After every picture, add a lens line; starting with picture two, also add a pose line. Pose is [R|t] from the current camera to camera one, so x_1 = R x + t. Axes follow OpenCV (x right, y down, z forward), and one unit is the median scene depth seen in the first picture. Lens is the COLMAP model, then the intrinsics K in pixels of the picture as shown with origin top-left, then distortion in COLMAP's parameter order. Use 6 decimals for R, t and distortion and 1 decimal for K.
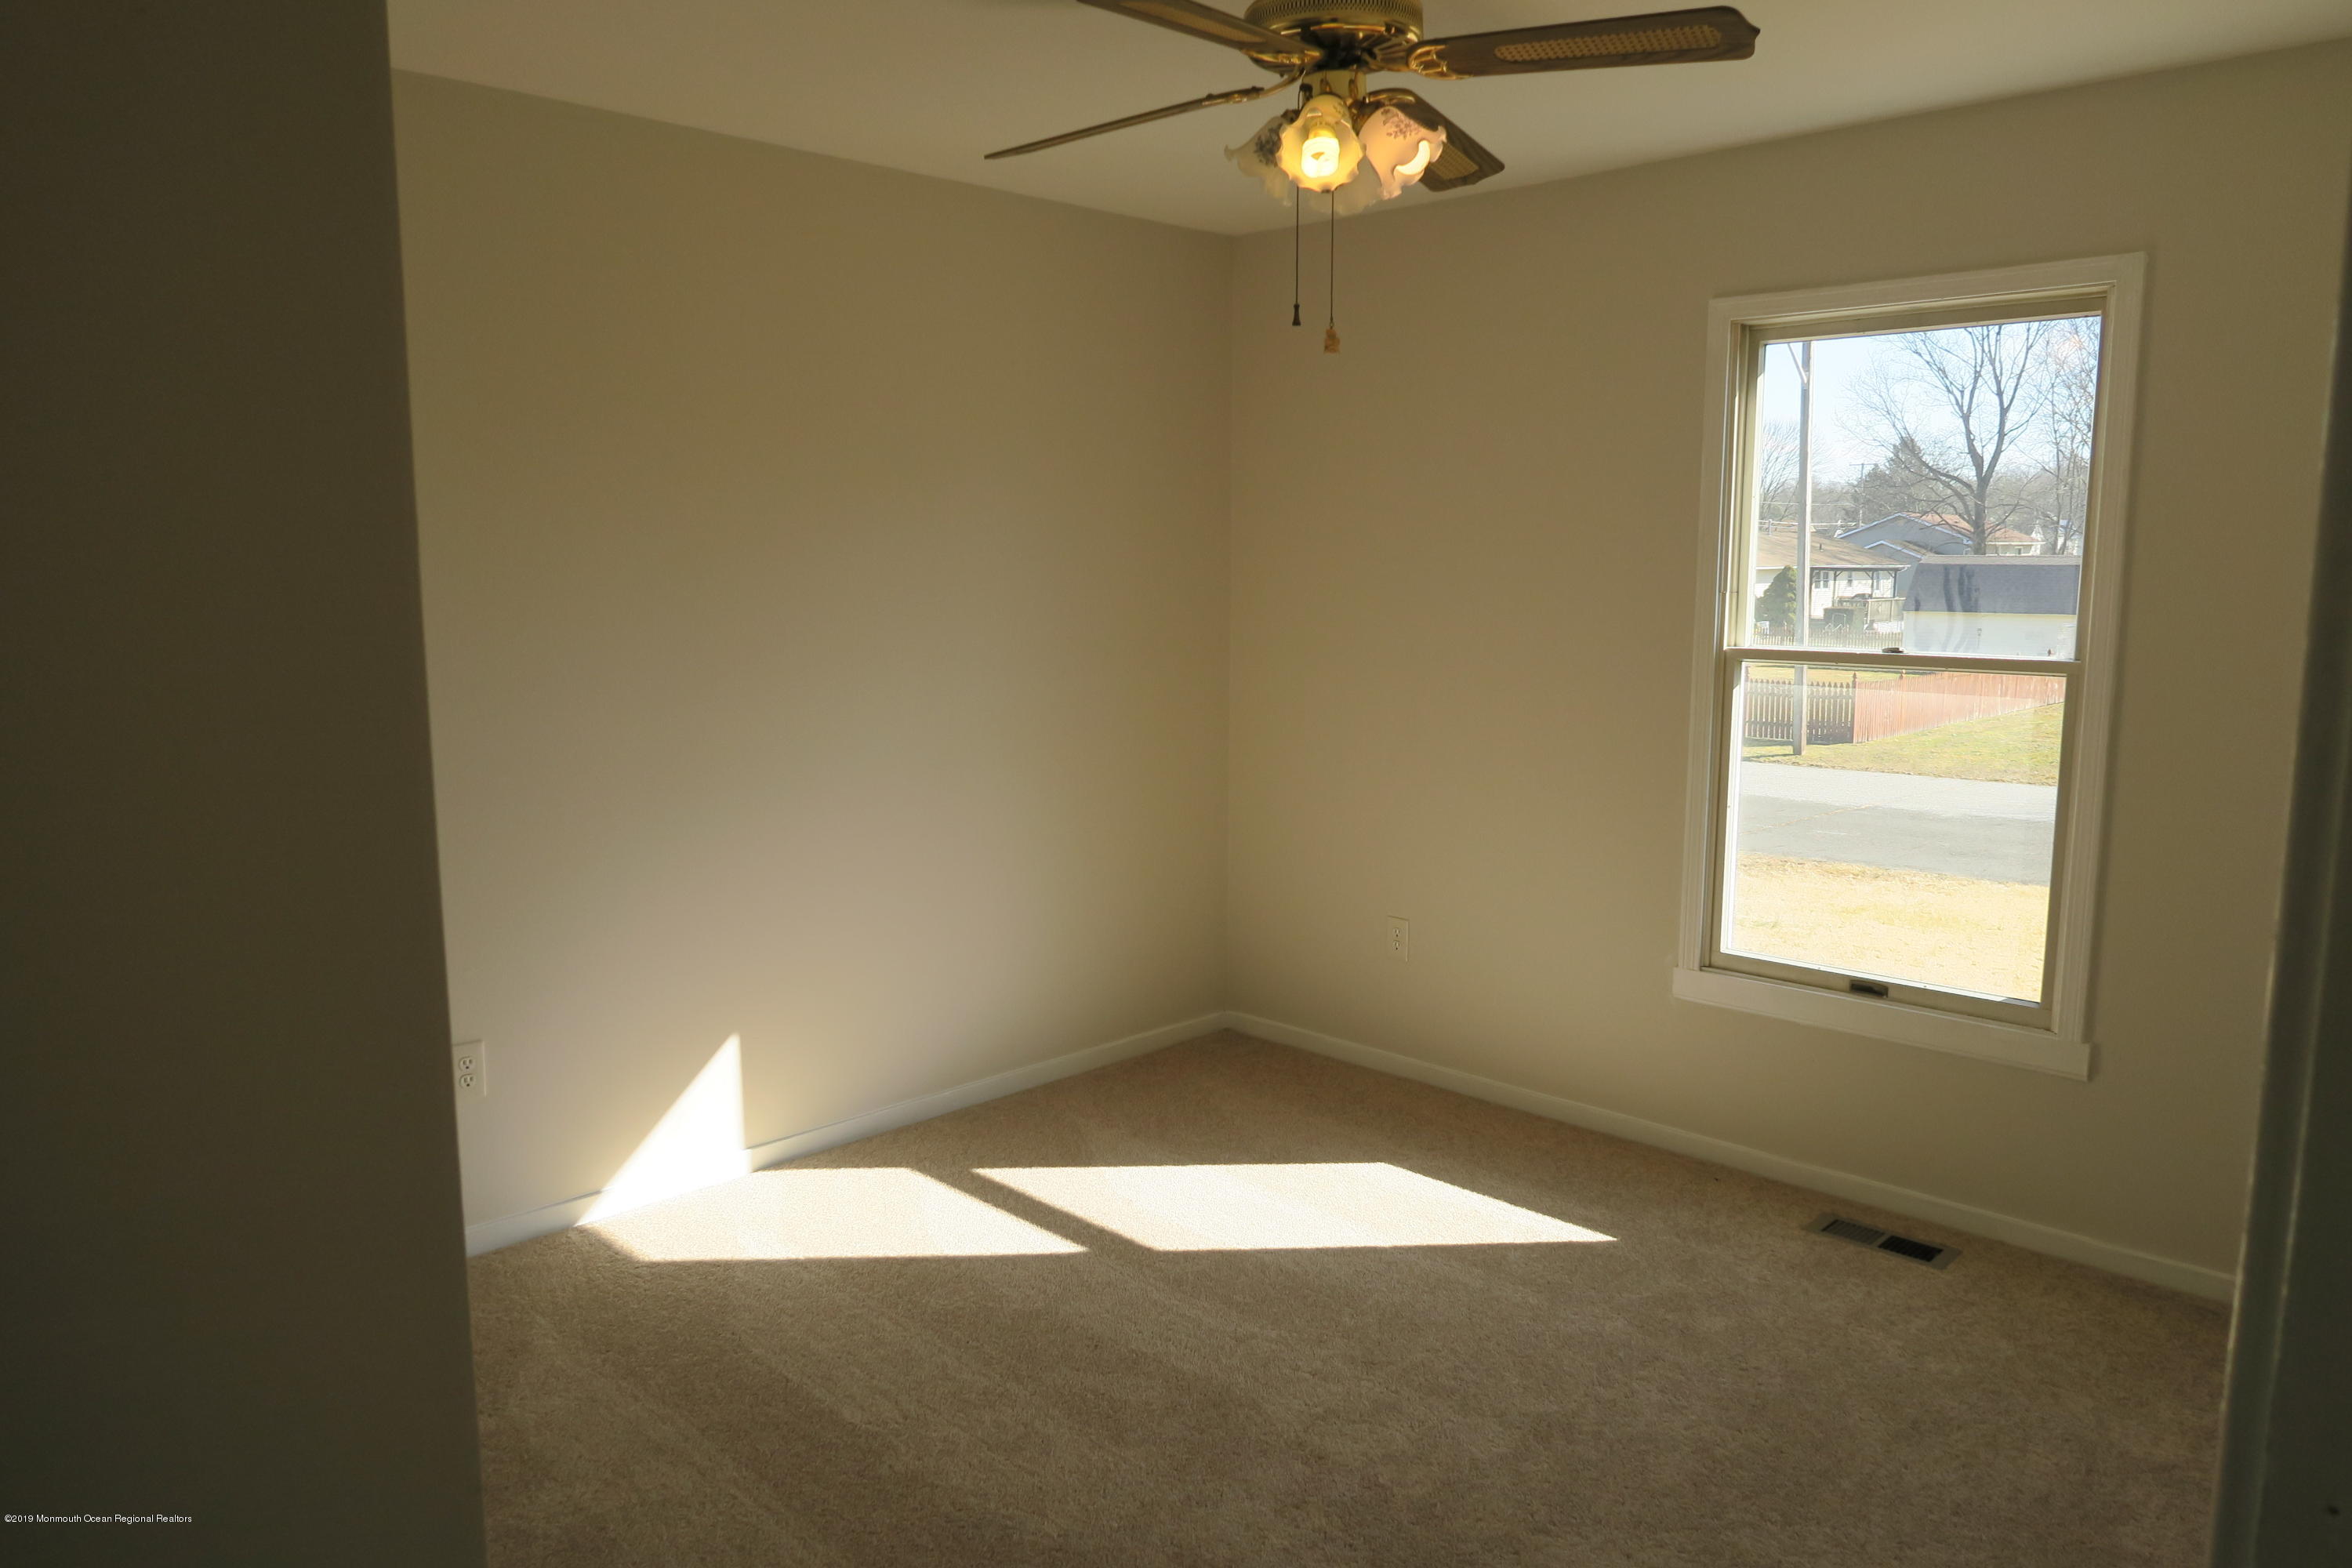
lens RADIAL K [[1620.0, 0, 1163.9], [0, 1620.0, 787.6], [0, 0, 1]] dist [-0.025598, 0.006268]
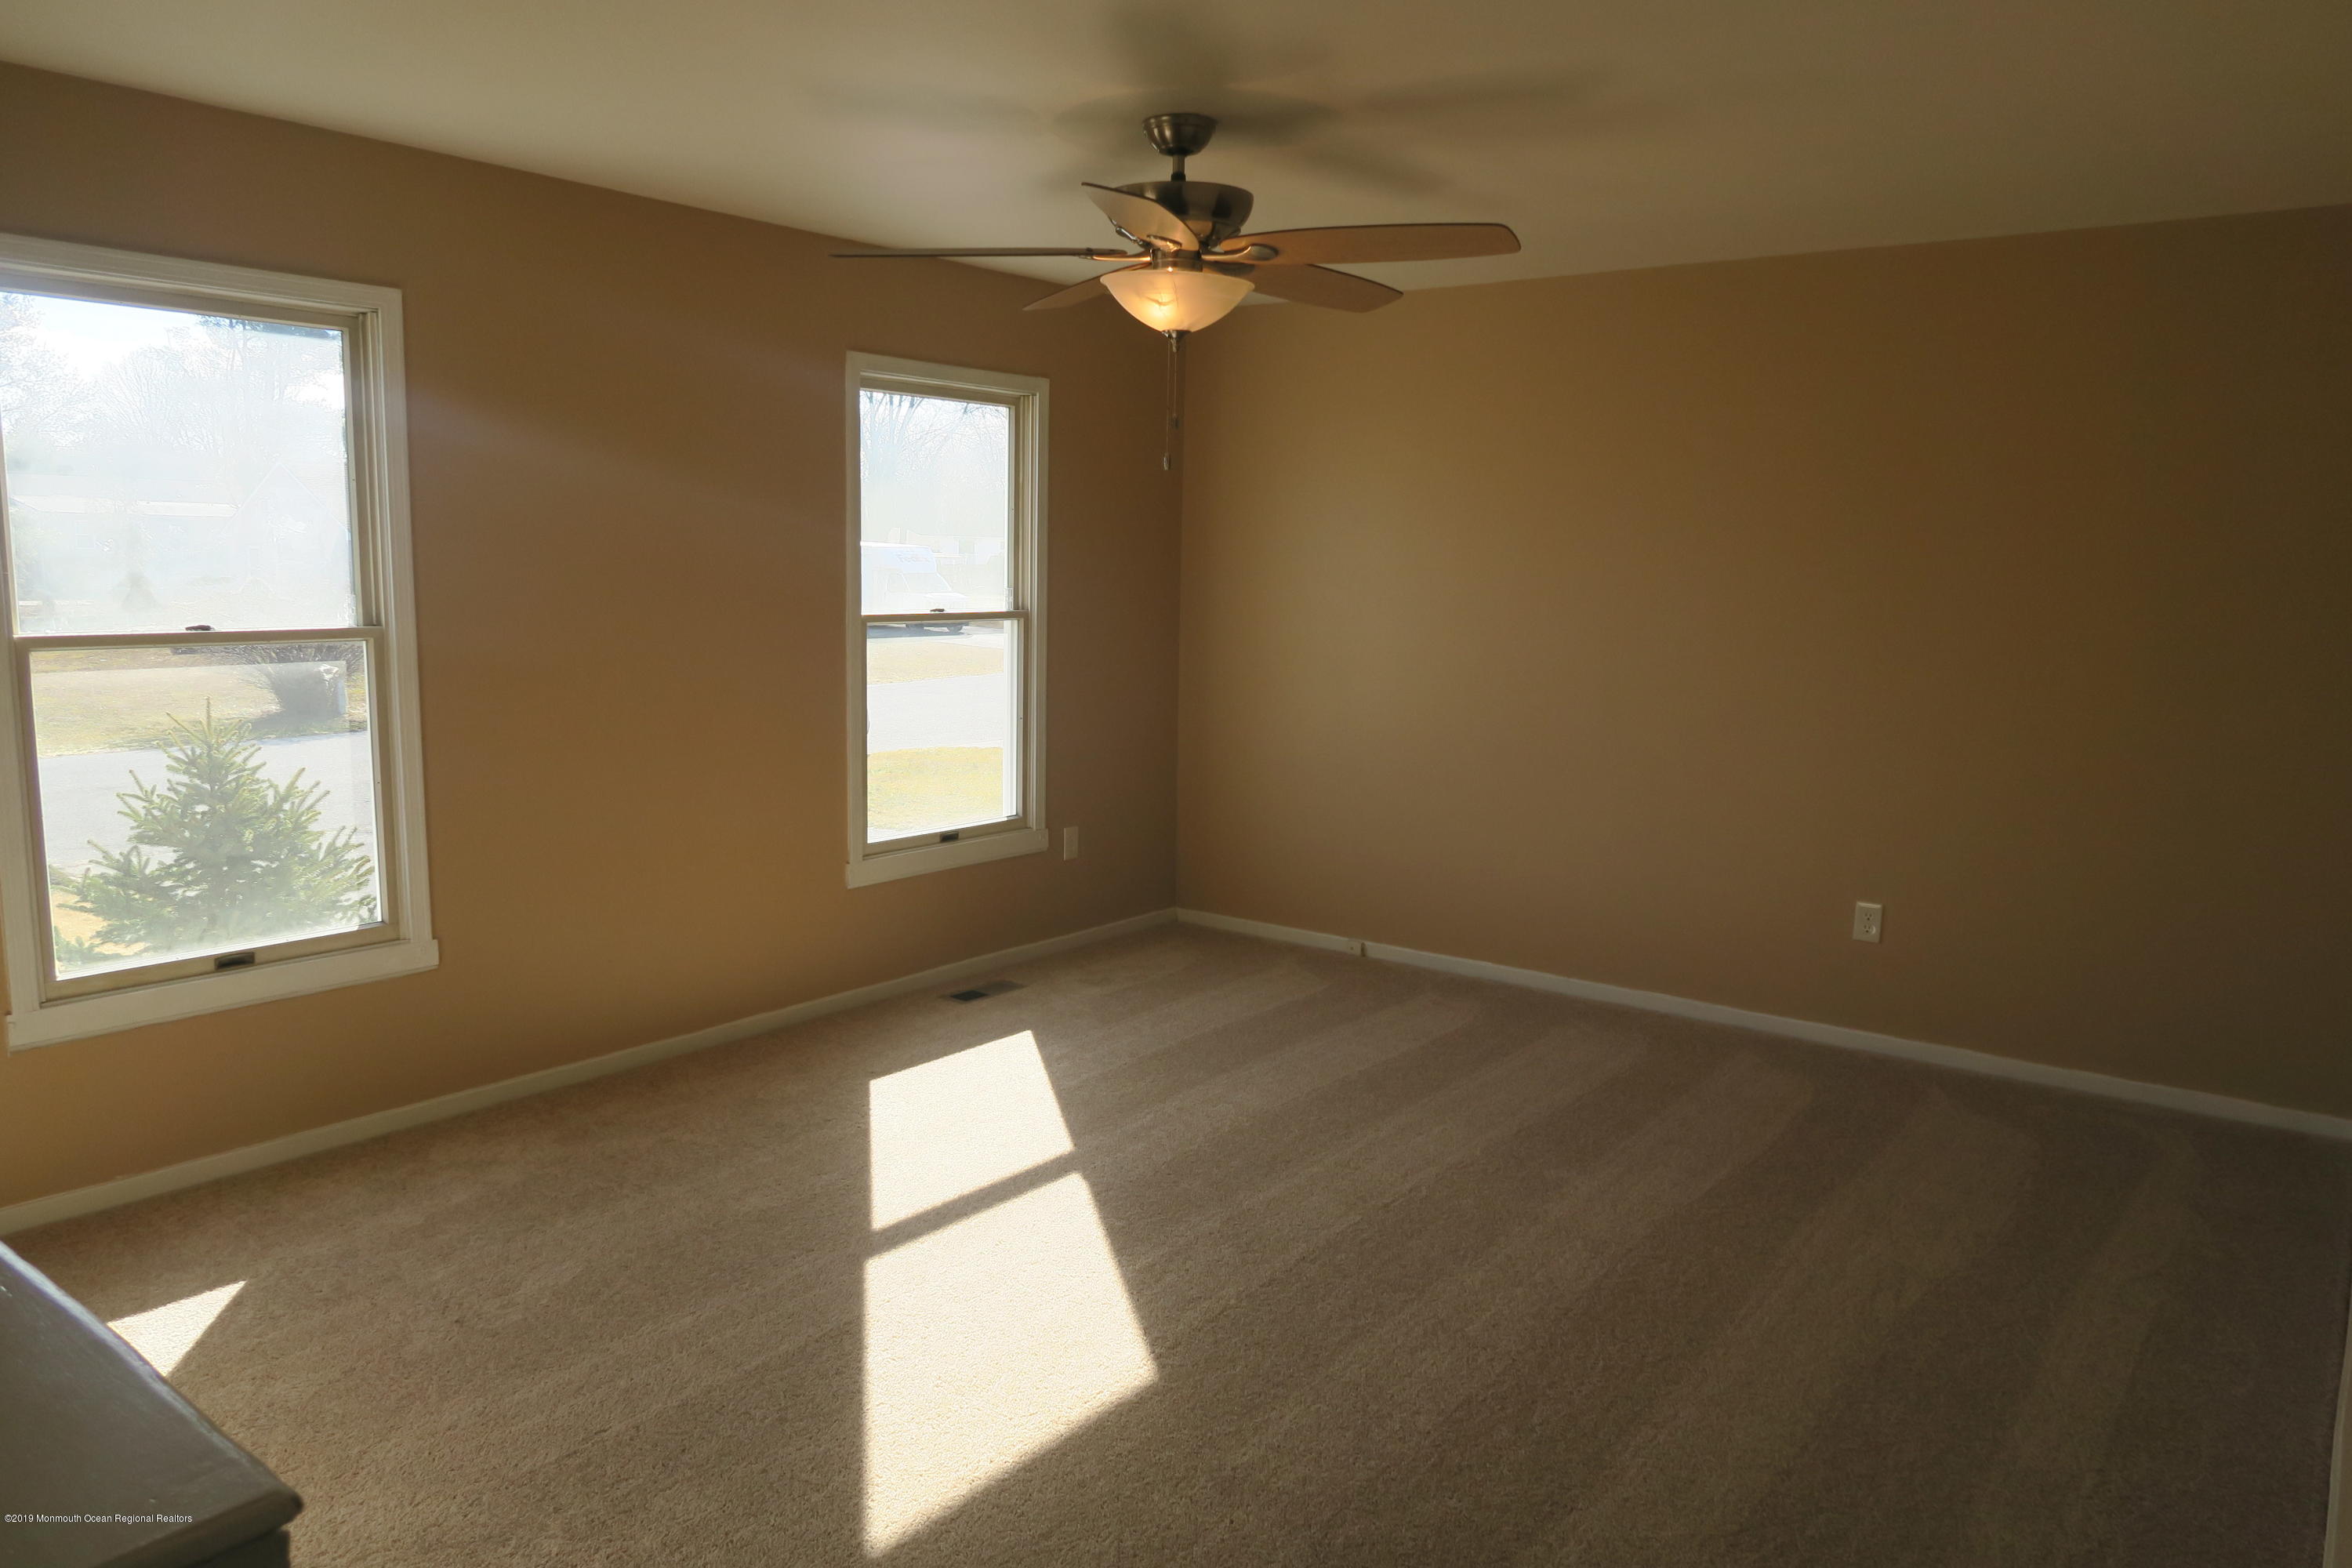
lens RADIAL K [[1621.2, 0, 1162.8], [0, 1621.2, 787.2], [0, 0, 1]] dist [-0.018827, 0.002710]
pose [[-0.122422, -0.149672, 0.981127, -1.053072], [0.119134, 0.979199, 0.164243, -0.143696], [-0.985302, 0.136993, -0.102044, 0.949122]]
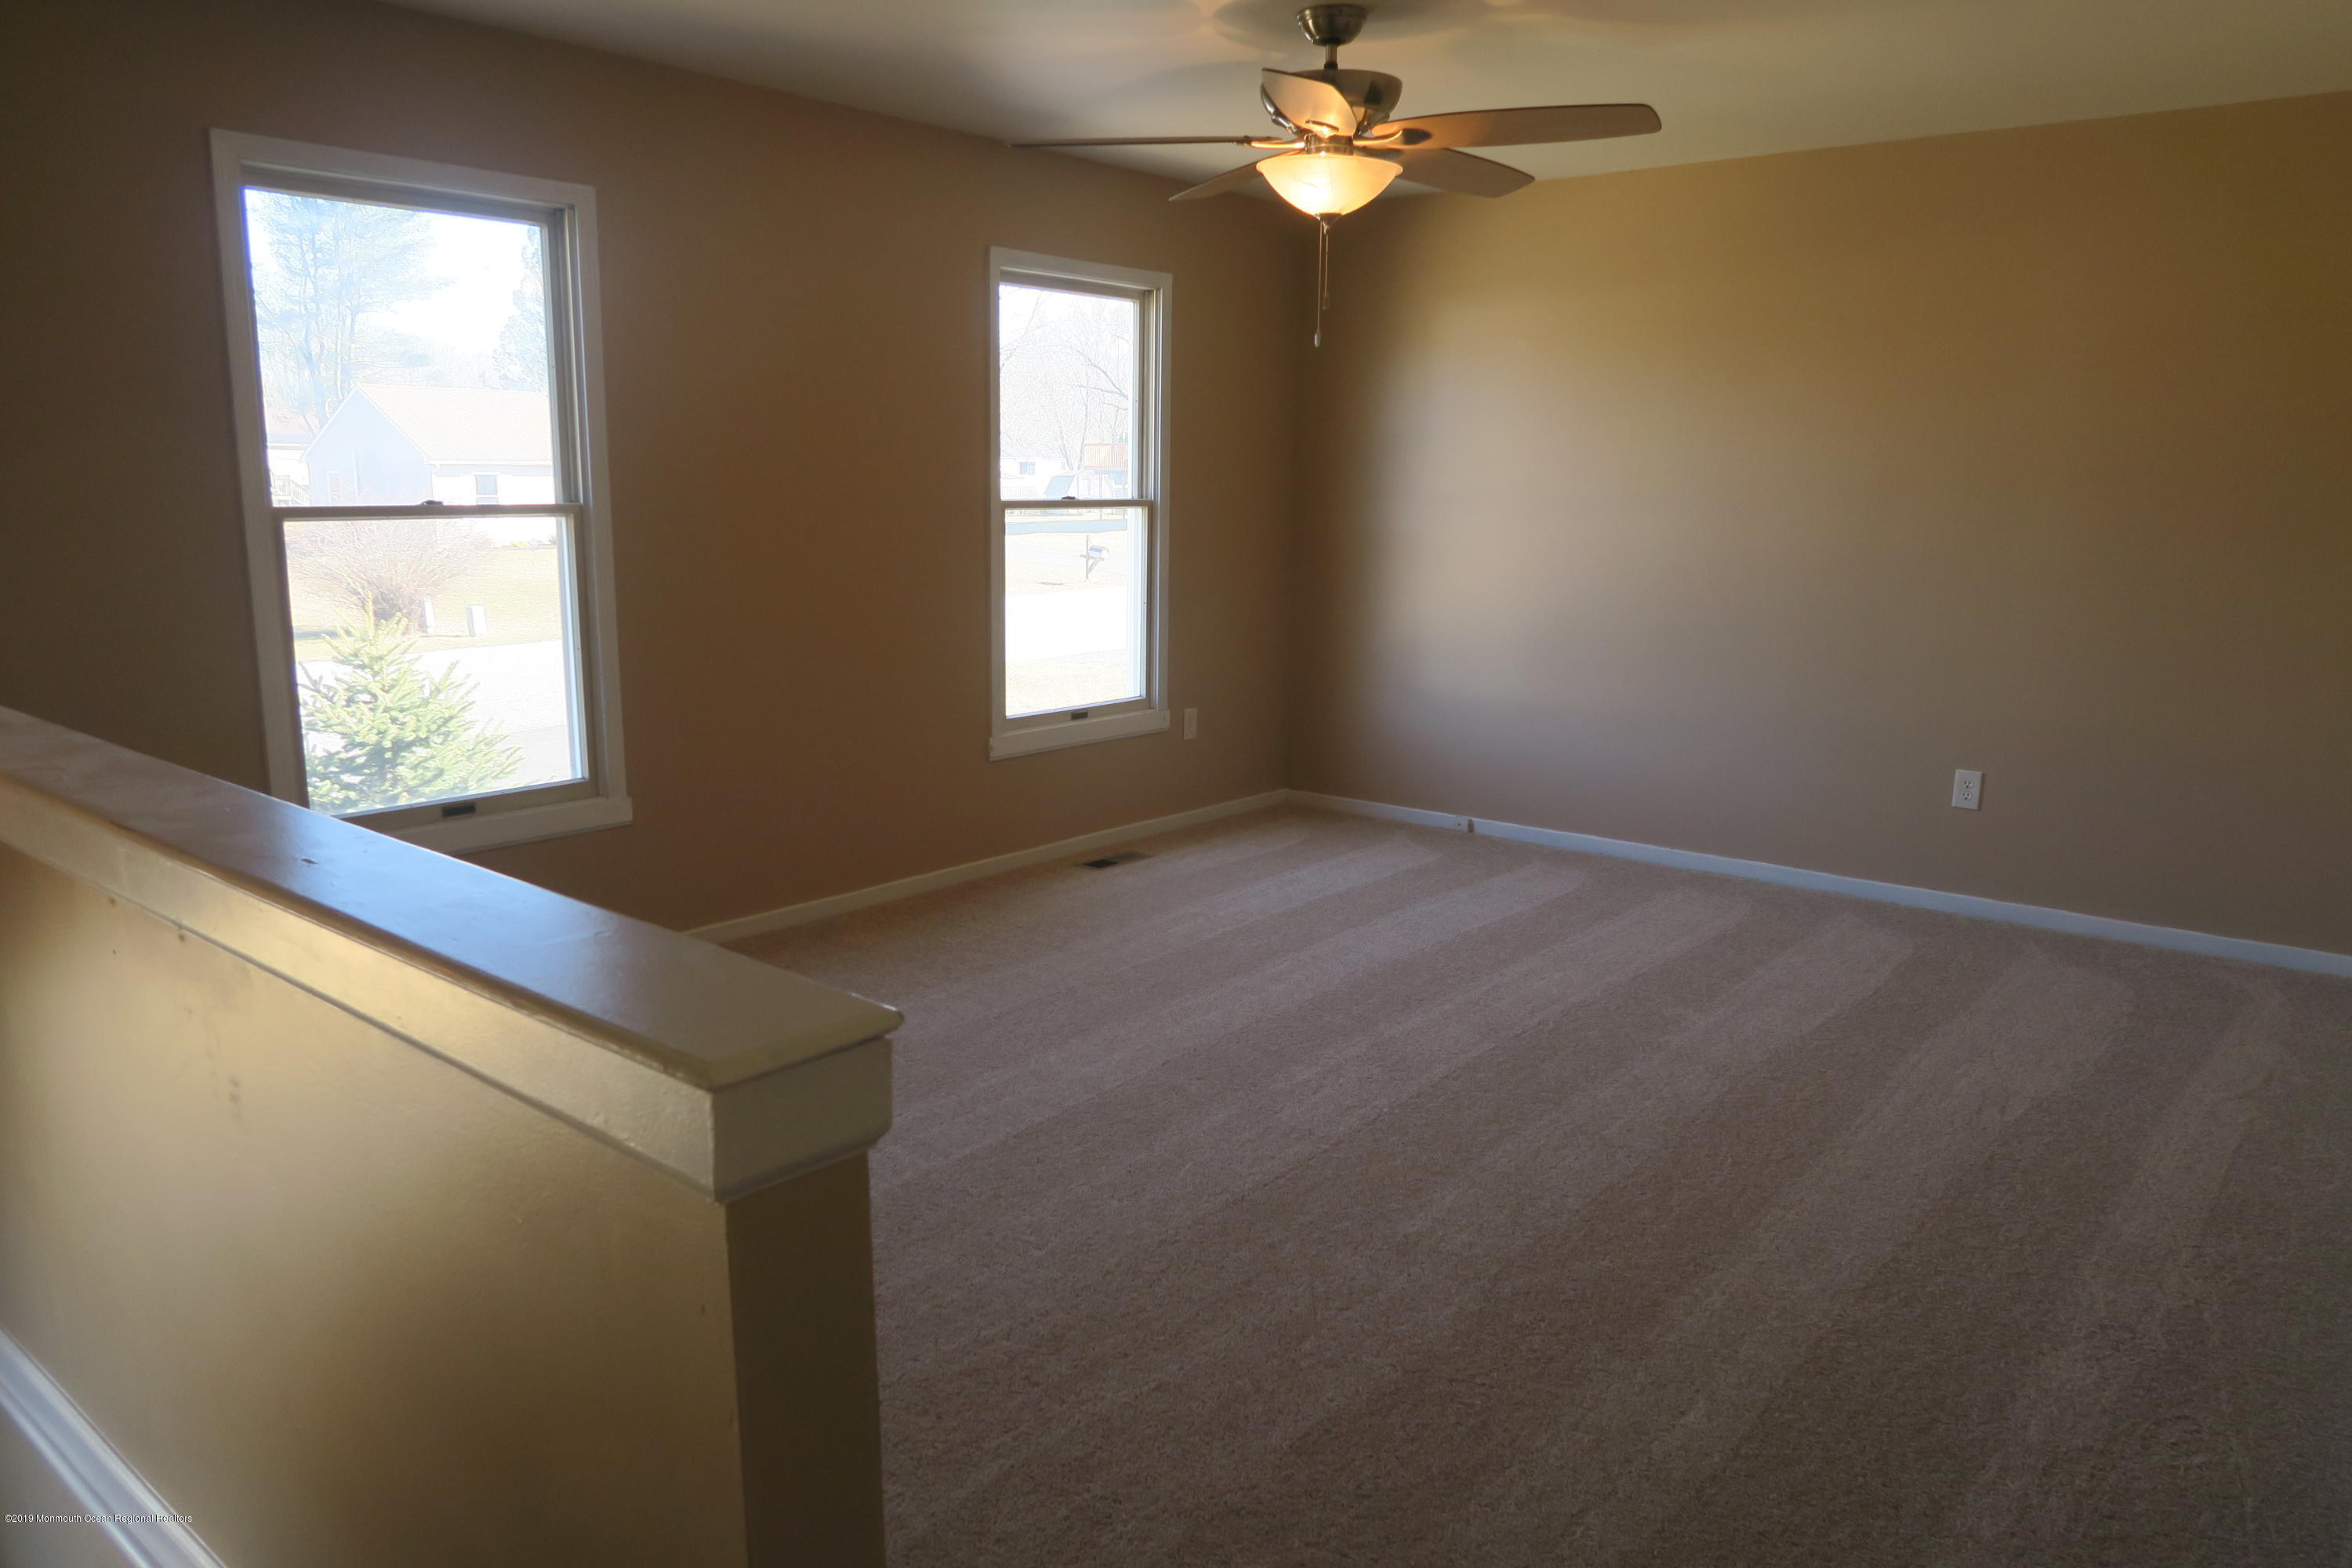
lens RADIAL K [[1621.2, 0, 1162.8], [0, 1621.2, 787.2], [0, 0, 1]] dist [-0.018827, 0.002710]
pose [[-0.087228, -0.195998, 0.976717, -1.129810], [0.128622, 0.970032, 0.206143, -0.122505], [-0.987850, 0.143609, -0.059404, 1.022242]]
